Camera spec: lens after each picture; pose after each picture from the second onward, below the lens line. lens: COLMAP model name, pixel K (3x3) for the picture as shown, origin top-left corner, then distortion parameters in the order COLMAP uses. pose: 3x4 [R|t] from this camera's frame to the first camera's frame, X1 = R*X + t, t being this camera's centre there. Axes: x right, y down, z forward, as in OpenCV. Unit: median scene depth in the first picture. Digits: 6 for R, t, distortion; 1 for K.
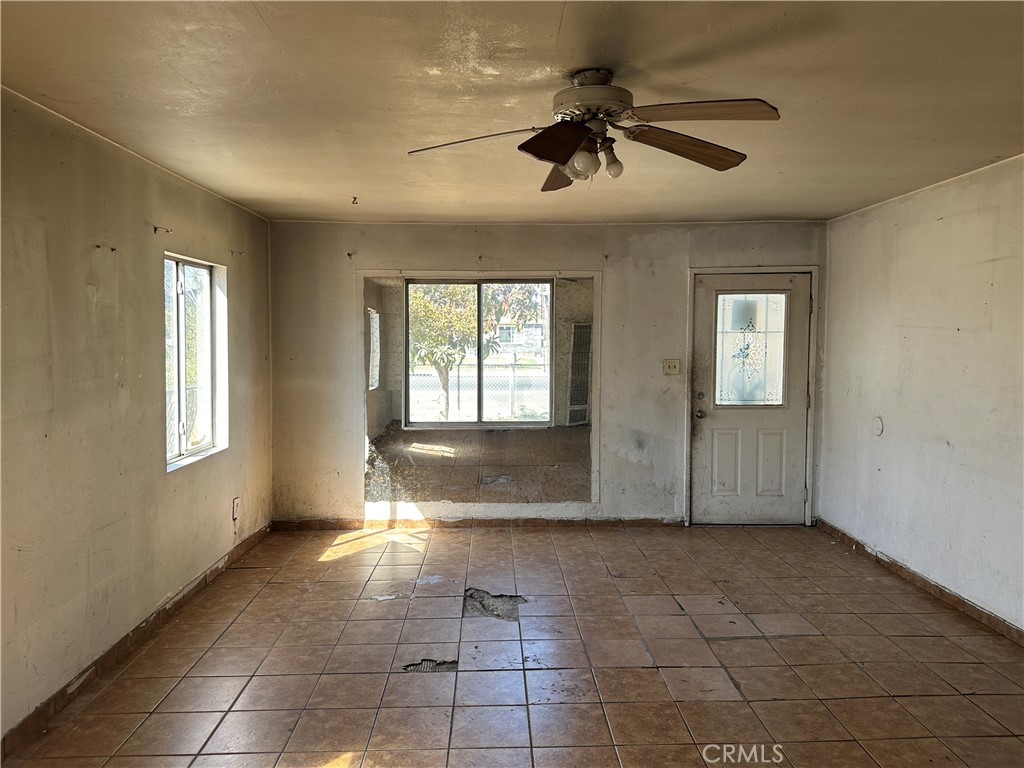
lens RADIAL K [[722.5, 0, 512.0], [0, 722.5, 384.0], [0, 0, 1]] dist [0.038019, -0.044681]
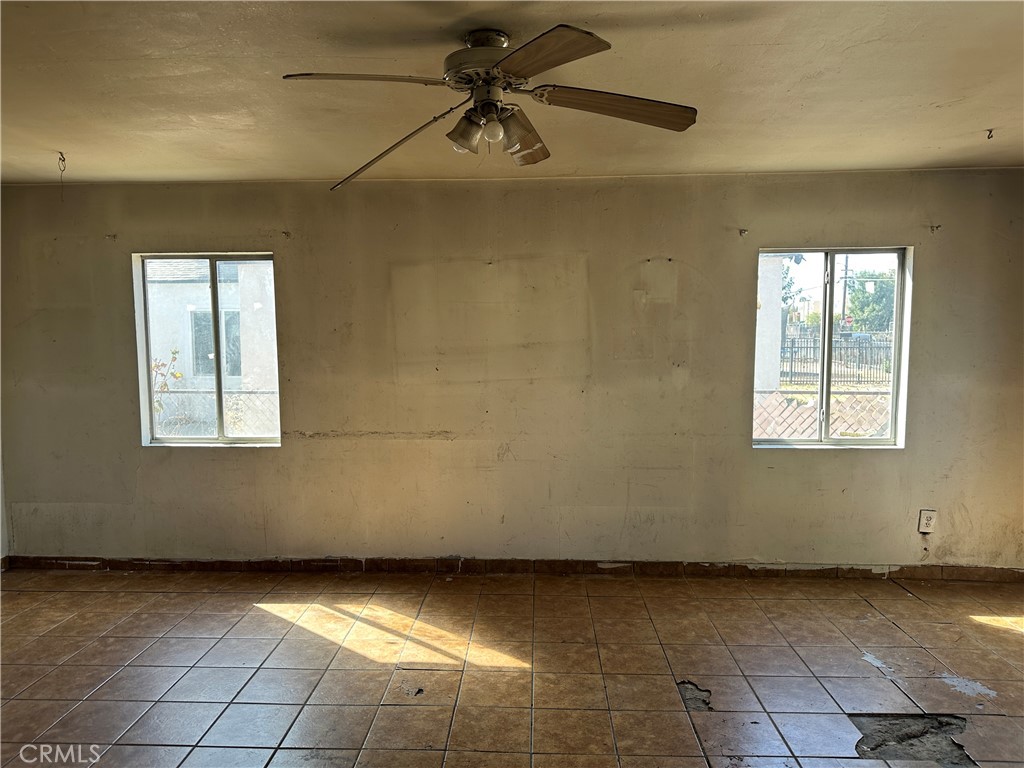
lens RADIAL K [[712.7, 0, 512.0], [0, 712.7, 384.0], [0, 0, 1]] dist [0.062667, -0.063207]
pose [[-0.069845, 0.074986, -0.994736, 0.683996], [-0.060971, 0.994986, 0.079286, -0.043632], [0.995693, 0.066188, -0.064923, 0.733867]]
